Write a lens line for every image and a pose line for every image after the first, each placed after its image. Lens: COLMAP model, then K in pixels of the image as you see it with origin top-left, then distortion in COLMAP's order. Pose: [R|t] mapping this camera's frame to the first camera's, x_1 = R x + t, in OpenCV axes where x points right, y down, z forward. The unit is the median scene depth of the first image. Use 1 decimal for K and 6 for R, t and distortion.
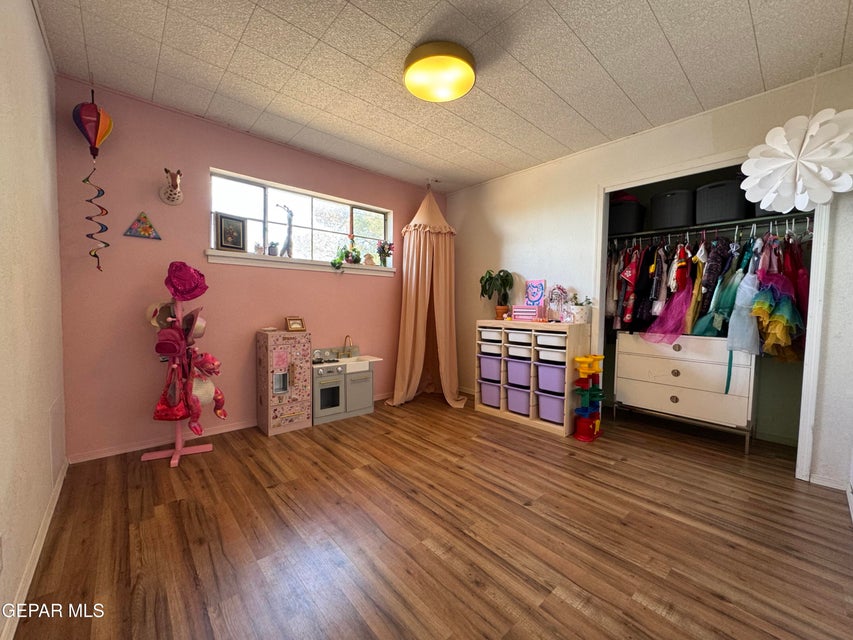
lens RADIAL K [[342.7, 0, 426.5], [0, 342.7, 320.0], [0, 0, 1]] dist [-0.002726, 0.000648]
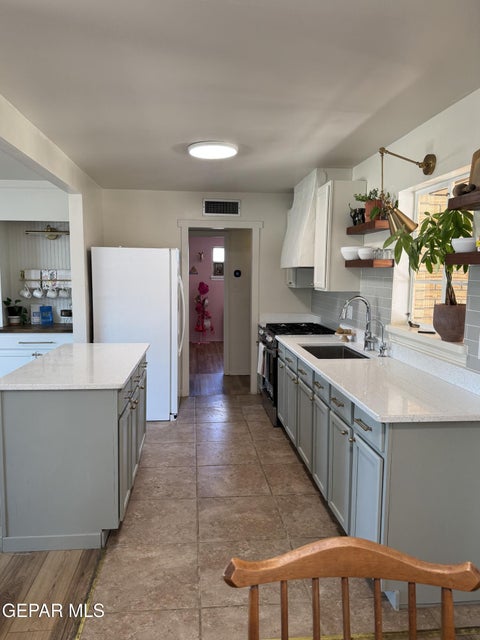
lens RADIAL K [[458.8, 0, 240.0], [0, 458.8, 320.0], [0, 0, 1]] dist [0.097919, -0.158148]
pose [[0.806330, 0.049445, -0.589395, 1.791213], [-0.020207, 0.998221, 0.056098, -0.057057], [0.591120, -0.033323, 0.805895, -1.913369]]
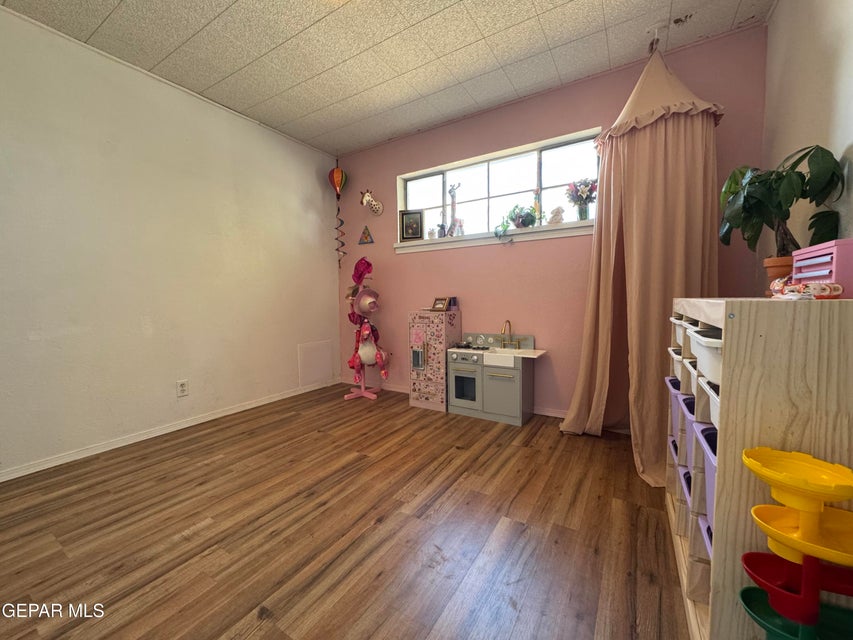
lens RADIAL K [[343.9, 0, 426.5], [0, 343.9, 320.0], [0, 0, 1]] dist [-0.002018, -0.000173]
pose [[0.283131, 0.041387, -0.958188, 0.590408], [-0.023855, 0.999063, 0.036104, 0.024684], [0.958784, 0.012635, 0.283853, 0.727001]]
